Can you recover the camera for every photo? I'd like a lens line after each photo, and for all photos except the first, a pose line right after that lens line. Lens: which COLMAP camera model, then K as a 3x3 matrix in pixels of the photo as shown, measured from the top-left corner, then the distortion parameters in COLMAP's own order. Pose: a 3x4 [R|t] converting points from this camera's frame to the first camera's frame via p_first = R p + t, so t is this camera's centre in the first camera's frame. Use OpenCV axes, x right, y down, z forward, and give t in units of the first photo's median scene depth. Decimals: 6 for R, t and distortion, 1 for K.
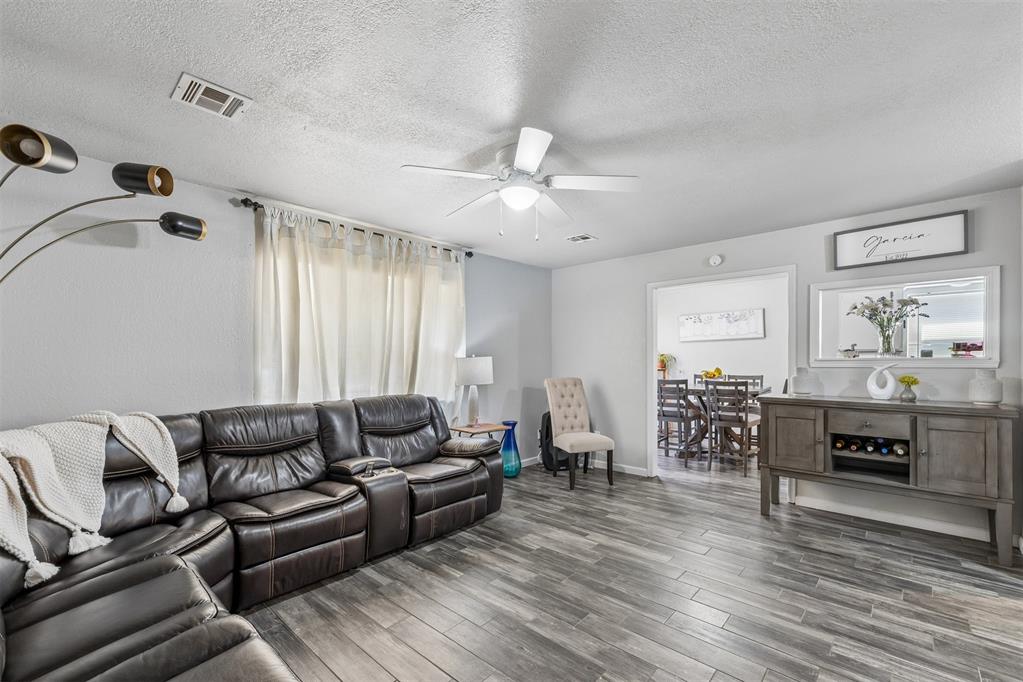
lens RADIAL K [[434.9, 0, 510.1], [0, 434.9, 355.0], [0, 0, 1]] dist [0.000414, 0.000053]
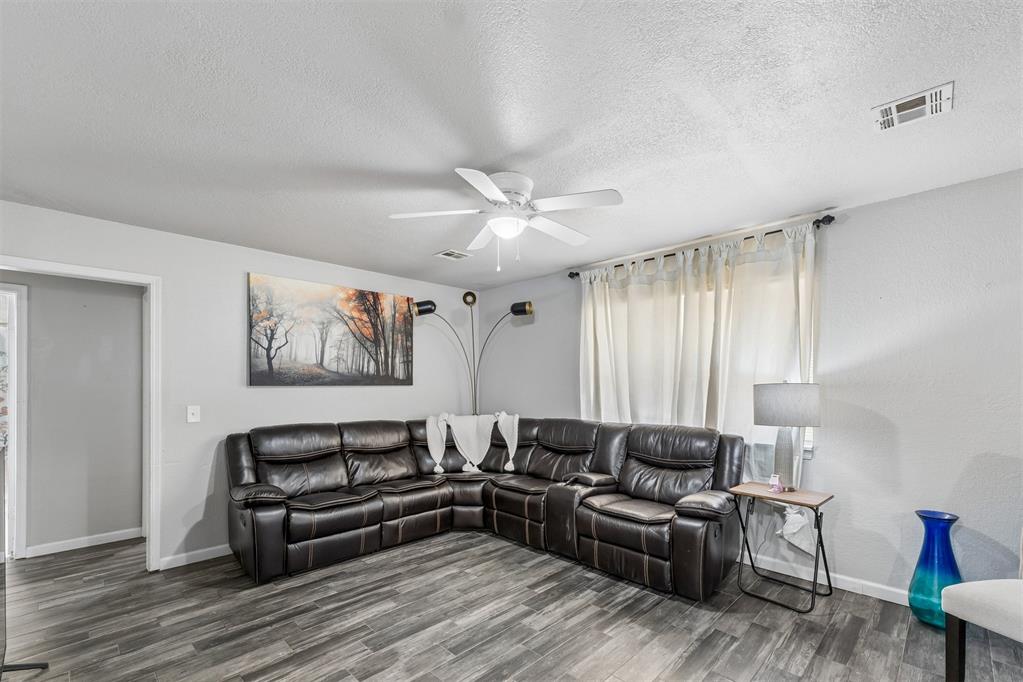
lens RADIAL K [[446.6, 0, 511.6], [0, 446.6, 384.5], [0, 0, 1]] dist [-0.000395, -0.000061]
pose [[-0.040110, 0.002554, -0.999192, 0.955920], [0.005897, 0.999980, 0.002320, -0.000142], [0.999178, -0.005799, -0.040124, 0.966849]]
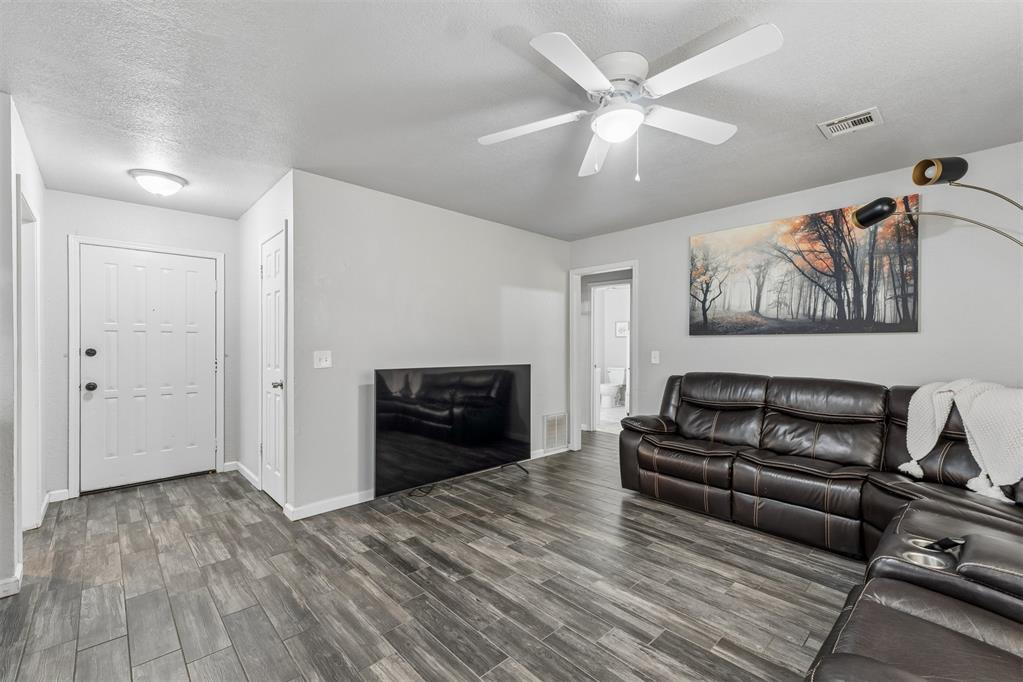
lens RADIAL K [[429.7, 0, 513.4], [0, 429.7, 344.7], [0, 0, 1]] dist [0.000030, -0.000072]
pose [[-0.997269, 0.003483, 0.073767, 0.141109], [0.003229, 0.999988, -0.003564, 0.037836], [-0.073778, -0.003316, -0.997269, 1.655659]]
